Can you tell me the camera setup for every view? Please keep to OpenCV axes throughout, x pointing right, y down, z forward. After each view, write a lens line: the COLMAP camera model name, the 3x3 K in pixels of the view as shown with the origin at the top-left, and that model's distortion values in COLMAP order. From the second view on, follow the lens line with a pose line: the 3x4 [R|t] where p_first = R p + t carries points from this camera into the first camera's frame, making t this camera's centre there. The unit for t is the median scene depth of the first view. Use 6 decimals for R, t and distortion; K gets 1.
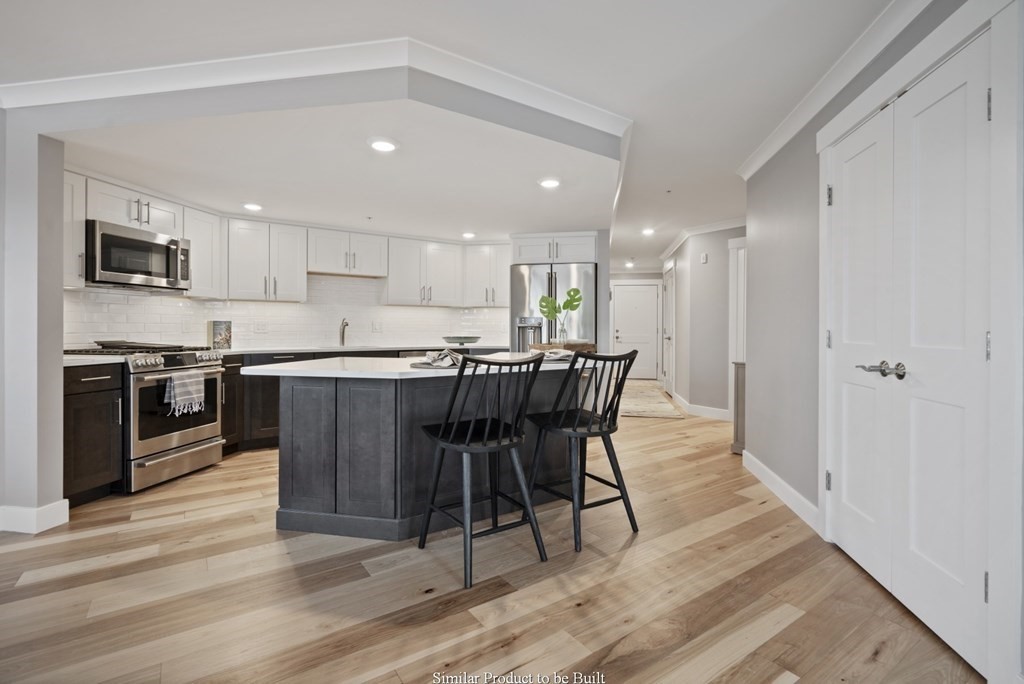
lens RADIAL K [[470.1, 0, 513.0], [0, 470.1, 335.9], [0, 0, 1]] dist [-0.002706, 0.000416]
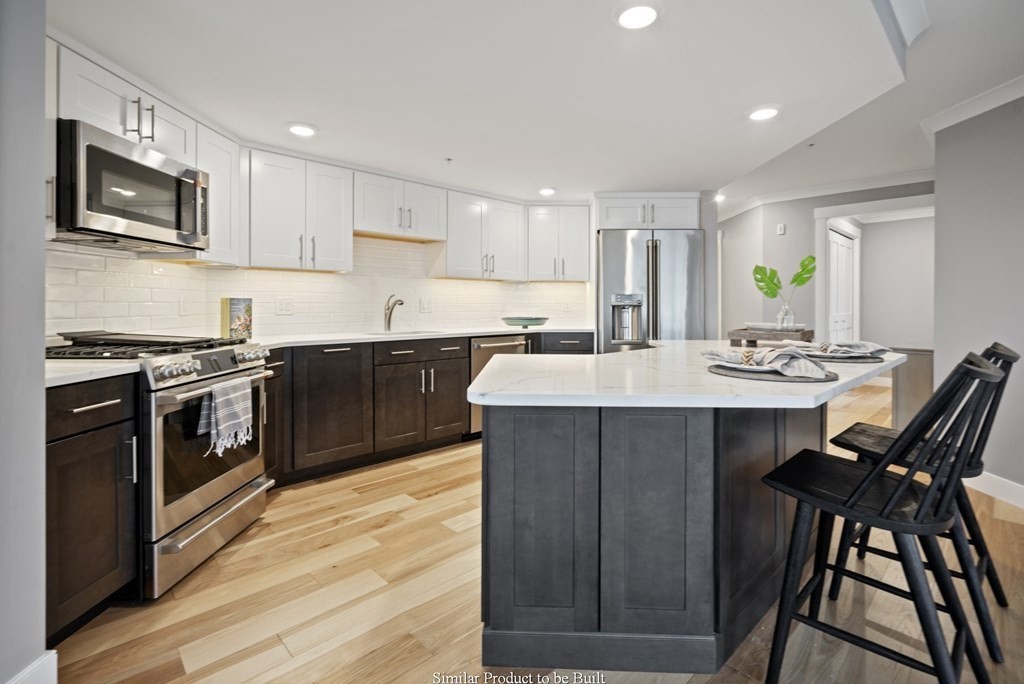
lens RADIAL K [[470.1, 0, 512.2], [0, 470.1, 312.3], [0, 0, 1]] dist [-0.002706, 0.000416]
pose [[0.987108, -0.002488, 0.160038, -0.416412], [0.002457, 0.999997, 0.000391, -0.013135], [-0.160039, 0.000007, 0.987111, 0.321846]]
